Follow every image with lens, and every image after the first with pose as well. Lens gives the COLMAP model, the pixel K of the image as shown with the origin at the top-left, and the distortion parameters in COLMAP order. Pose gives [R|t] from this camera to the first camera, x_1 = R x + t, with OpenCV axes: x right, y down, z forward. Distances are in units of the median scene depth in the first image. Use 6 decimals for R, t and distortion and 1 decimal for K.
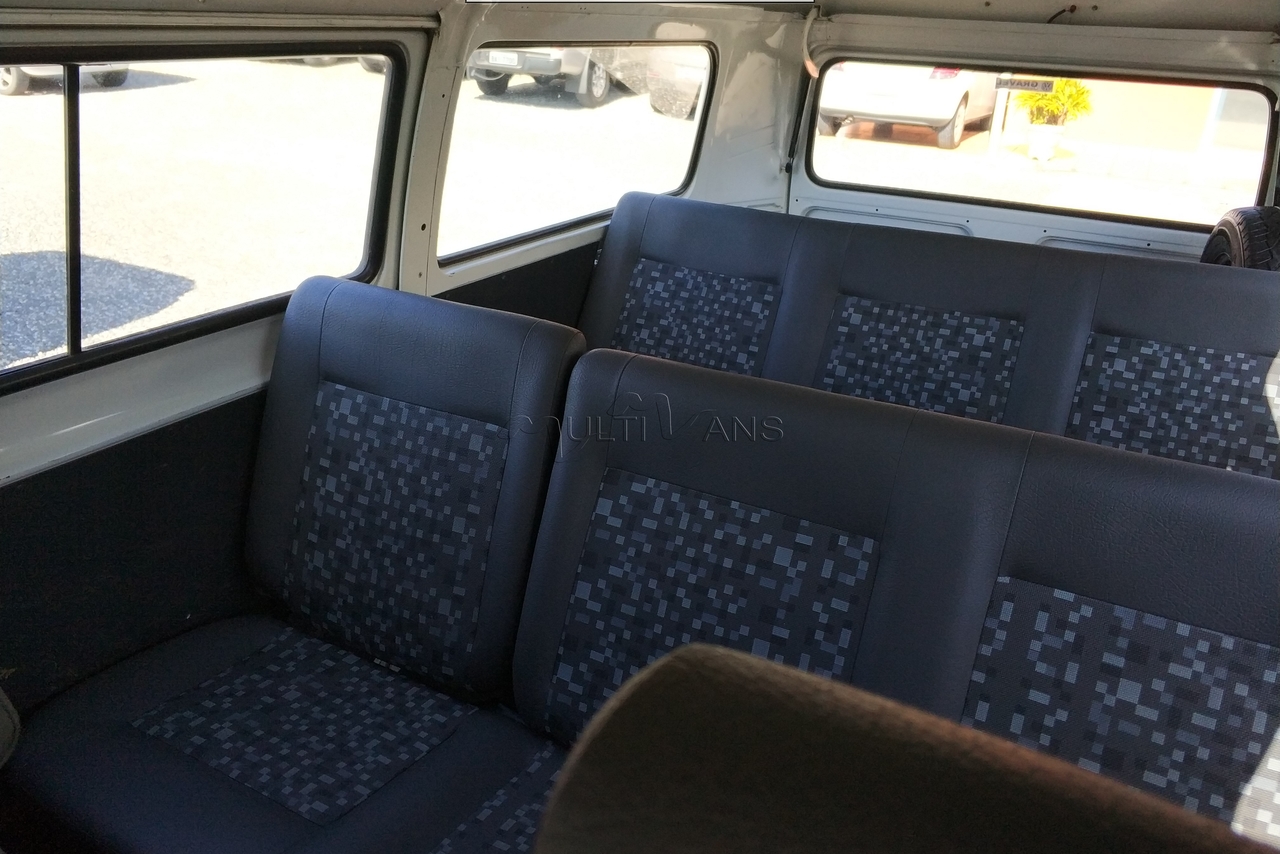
lens RADIAL K [[1010.0, 0, 622.7], [0, 1010.0, 392.3], [0, 0, 1]] dist [0.179973, -0.393216]
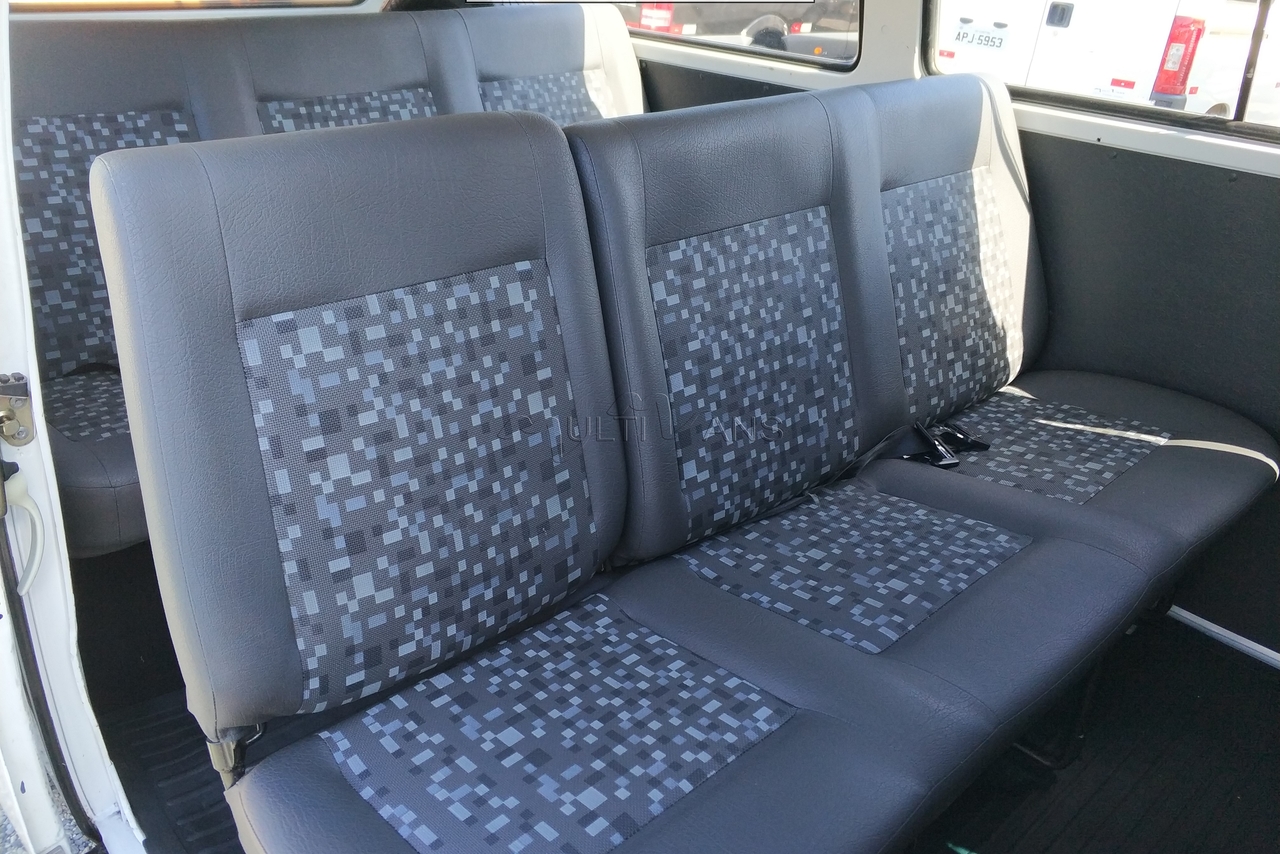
lens RADIAL K [[1010.0, 0, 622.7], [0, 1010.0, 392.3], [0, 0, 1]] dist [0.179973, -0.393216]
pose [[0.303778, -0.421328, 0.854518, -0.783226], [0.303451, 0.892982, 0.332417, -0.108941], [-0.903126, 0.158324, 0.399121, 0.632206]]
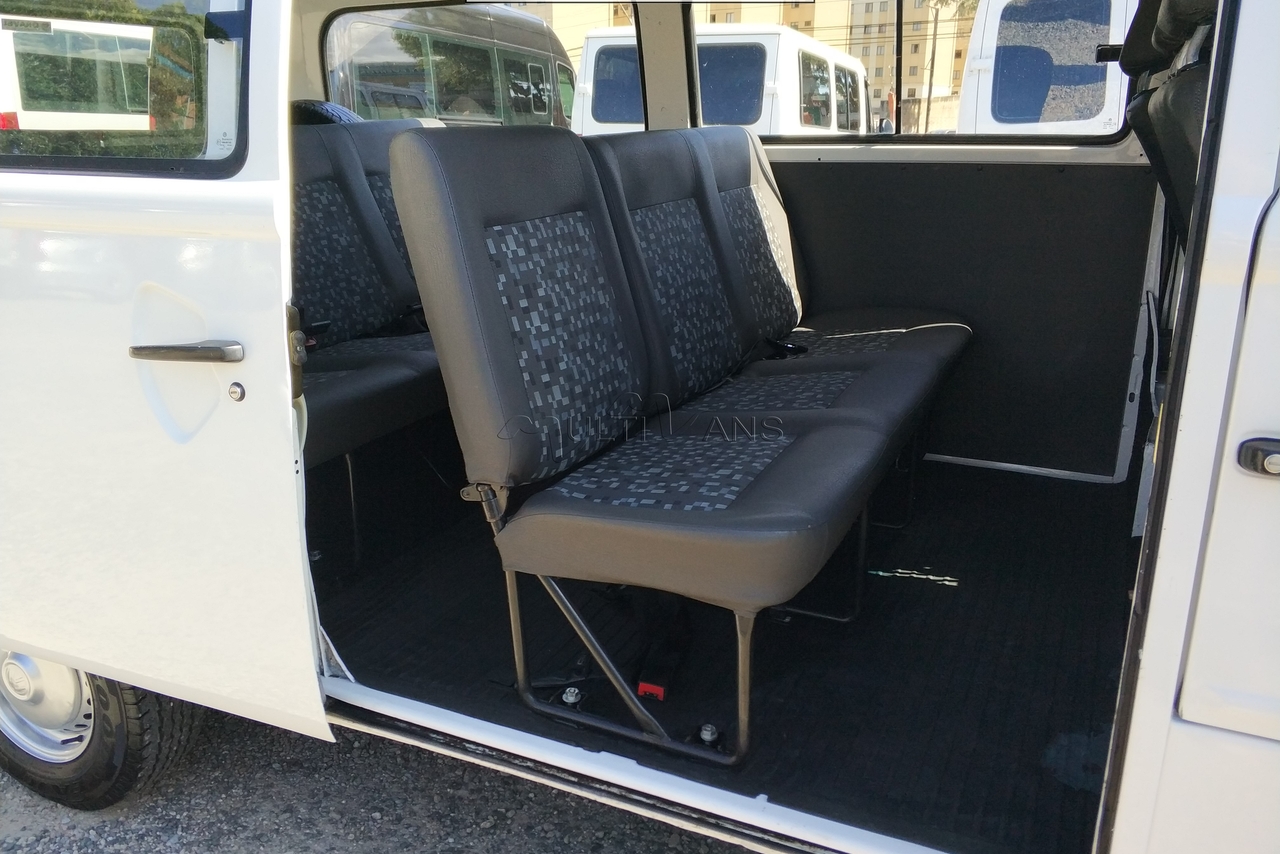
lens RADIAL K [[1010.8, 0, 640.0], [0, 1010.8, 427.0], [0, 0, 1]] dist [0.123638, -0.187587]
pose [[-0.078316, -0.328808, 0.941144, -1.357768], [0.364707, 0.869154, 0.334005, -0.123557], [-0.927823, 0.369400, 0.051850, 0.946781]]
